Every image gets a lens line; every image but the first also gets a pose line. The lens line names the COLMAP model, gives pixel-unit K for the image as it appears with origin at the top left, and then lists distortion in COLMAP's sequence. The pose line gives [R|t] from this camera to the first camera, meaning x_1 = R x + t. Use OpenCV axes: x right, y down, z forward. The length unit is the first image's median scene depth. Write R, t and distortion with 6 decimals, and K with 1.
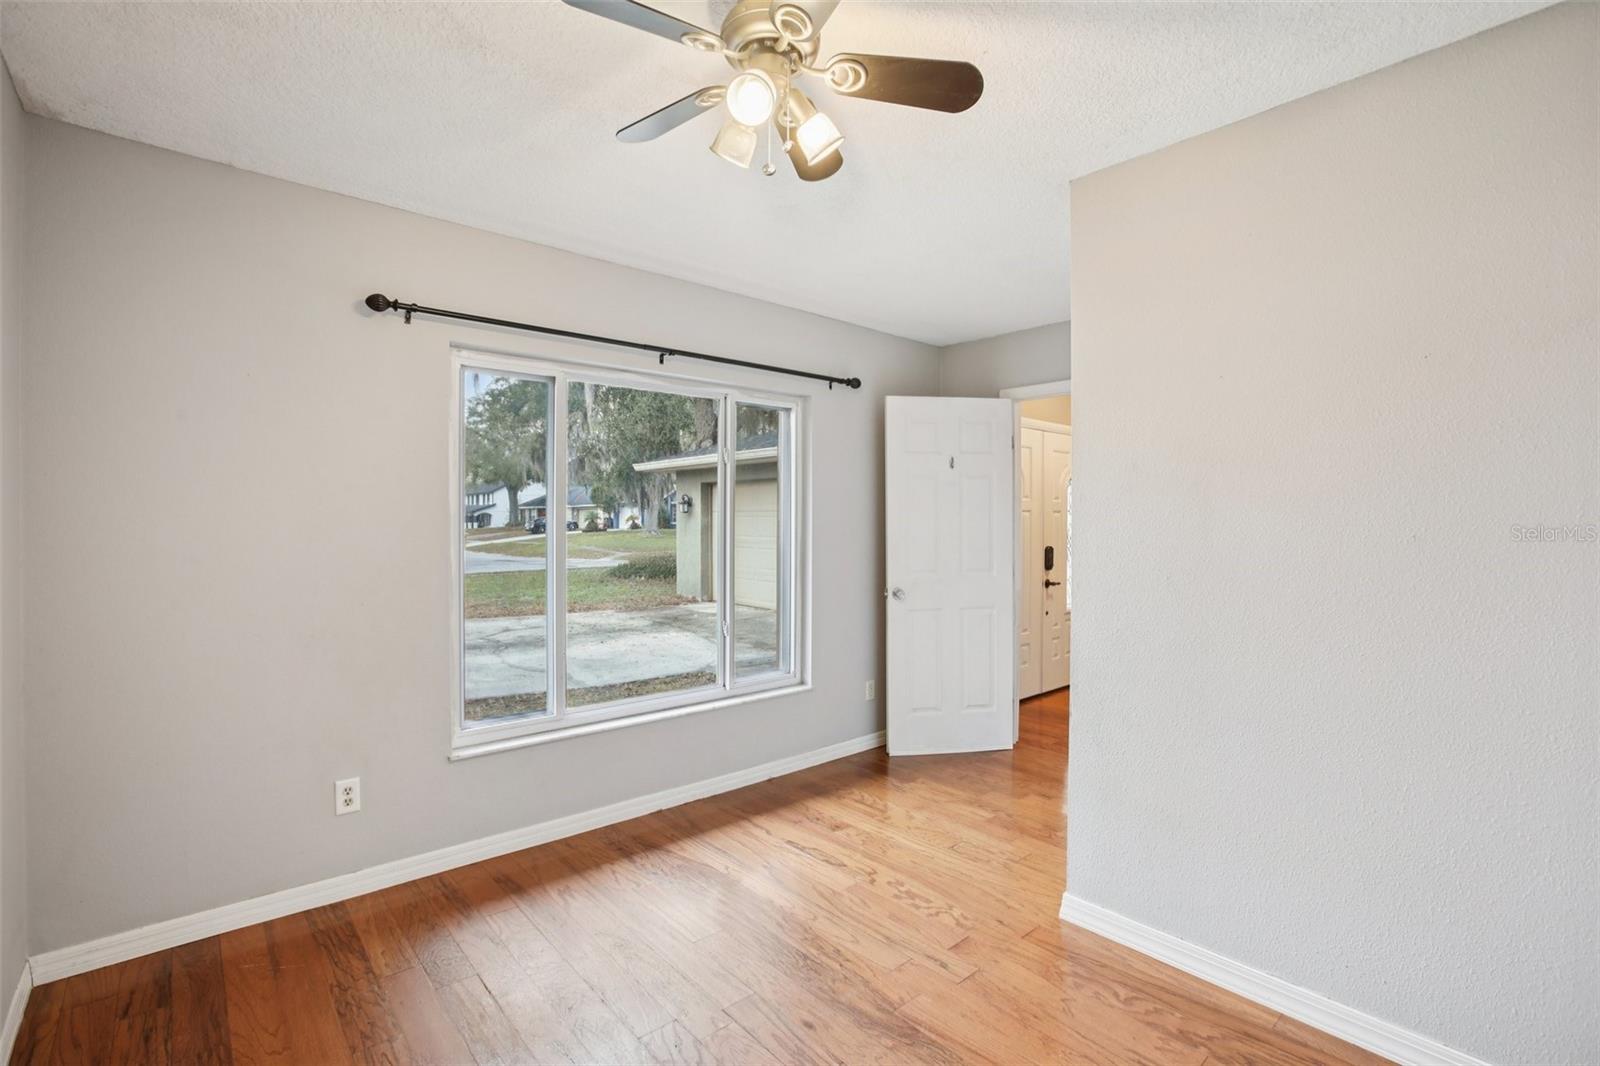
lens RADIAL K [[729.9, 0, 803.4], [0, 729.9, 525.6], [0, 0, 1]] dist [-0.045310, 0.013095]
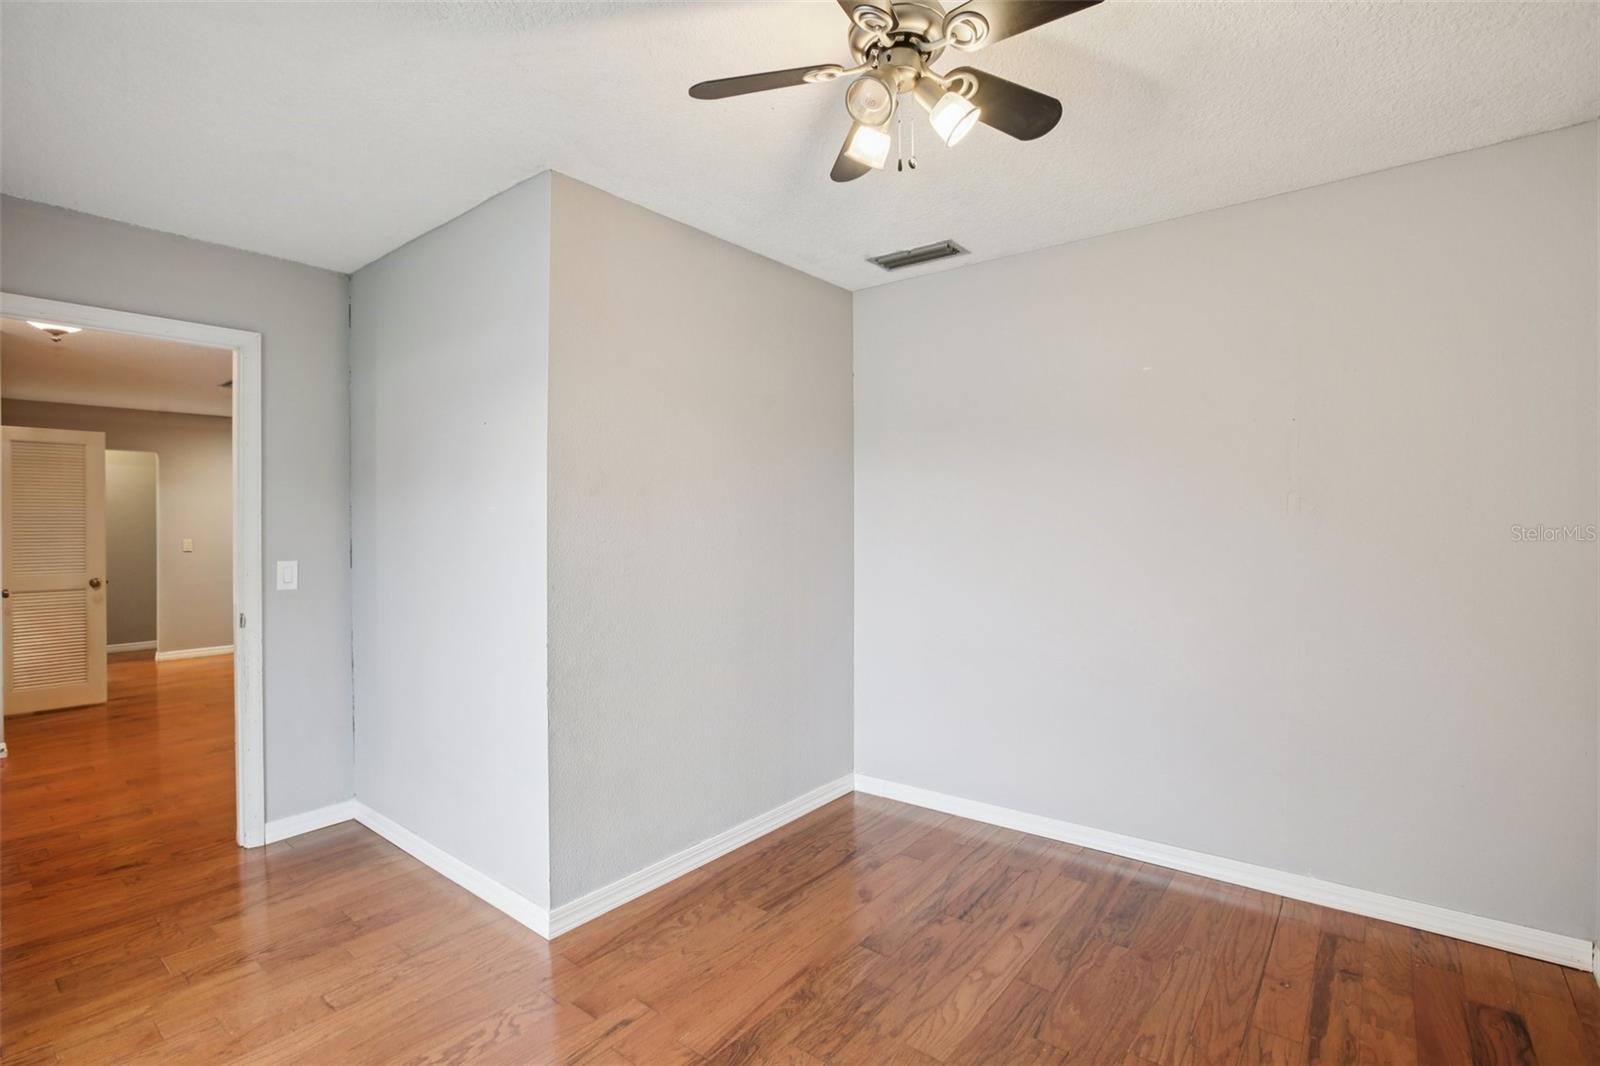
lens RADIAL K [[729.9, 0, 793.2], [0, 729.9, 537.2], [0, 0, 1]] dist [-0.045310, 0.013095]
pose [[-0.174995, -0.011137, 0.984506, -0.684817], [0.006439, 0.999902, 0.012456, 0.002932], [-0.984548, 0.008519, -0.174906, 0.919011]]
